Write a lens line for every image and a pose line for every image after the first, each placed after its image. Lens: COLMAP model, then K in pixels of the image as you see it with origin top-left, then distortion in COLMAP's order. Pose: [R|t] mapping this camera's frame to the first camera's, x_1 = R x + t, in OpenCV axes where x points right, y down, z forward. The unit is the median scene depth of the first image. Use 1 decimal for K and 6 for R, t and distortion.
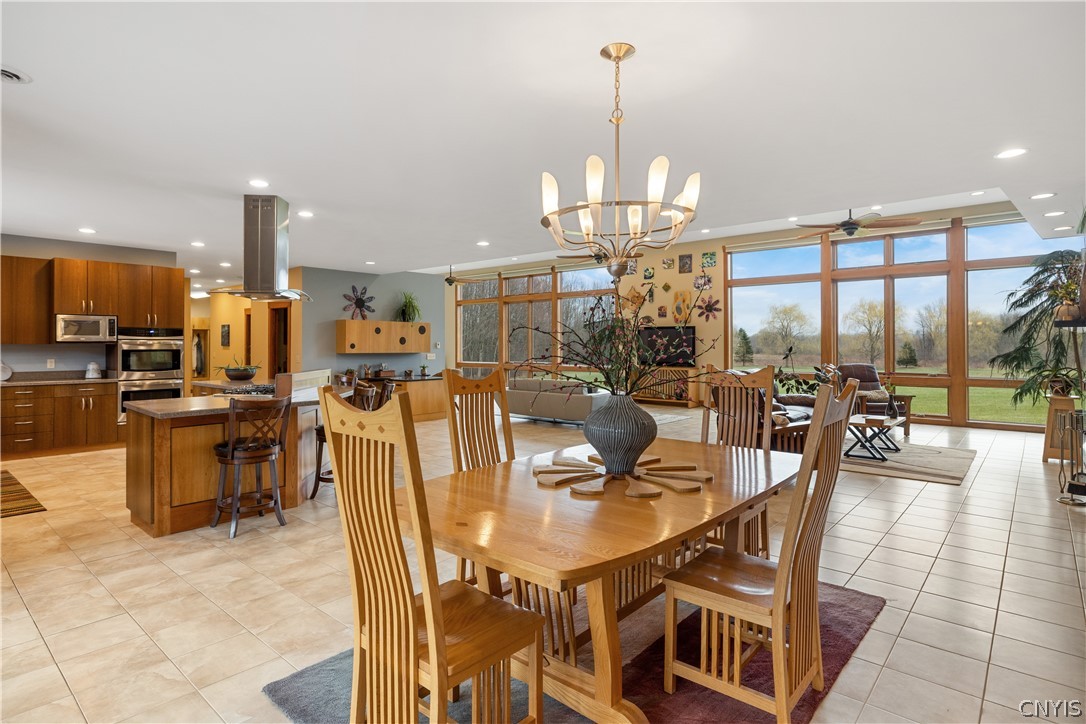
lens RADIAL K [[559.5, 0, 535.8], [0, 559.5, 360.8], [0, 0, 1]] dist [-0.020840, 0.000573]
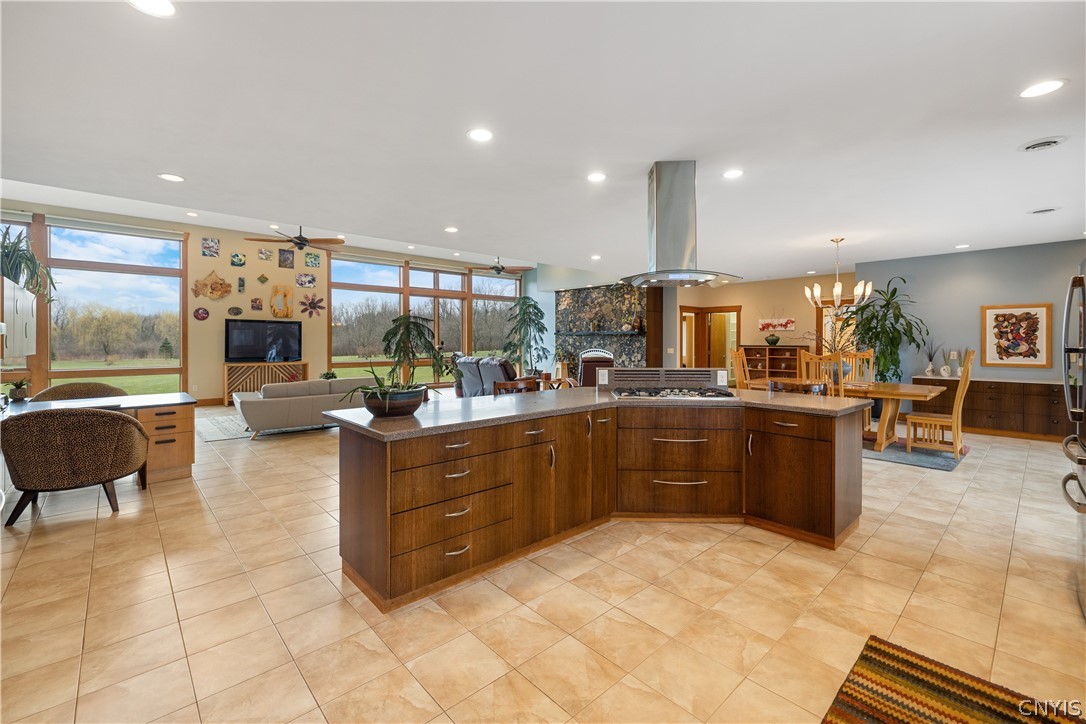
lens RADIAL K [[462.7, 0, 540.7], [0, 462.7, 335.1], [0, 0, 1]] dist [0.003671, 0.001154]
pose [[0.122221, 0.012940, 0.992419, -0.573124], [0.025048, 0.999556, -0.016118, -0.014014], [-0.992187, 0.026828, 0.121843, 0.517694]]
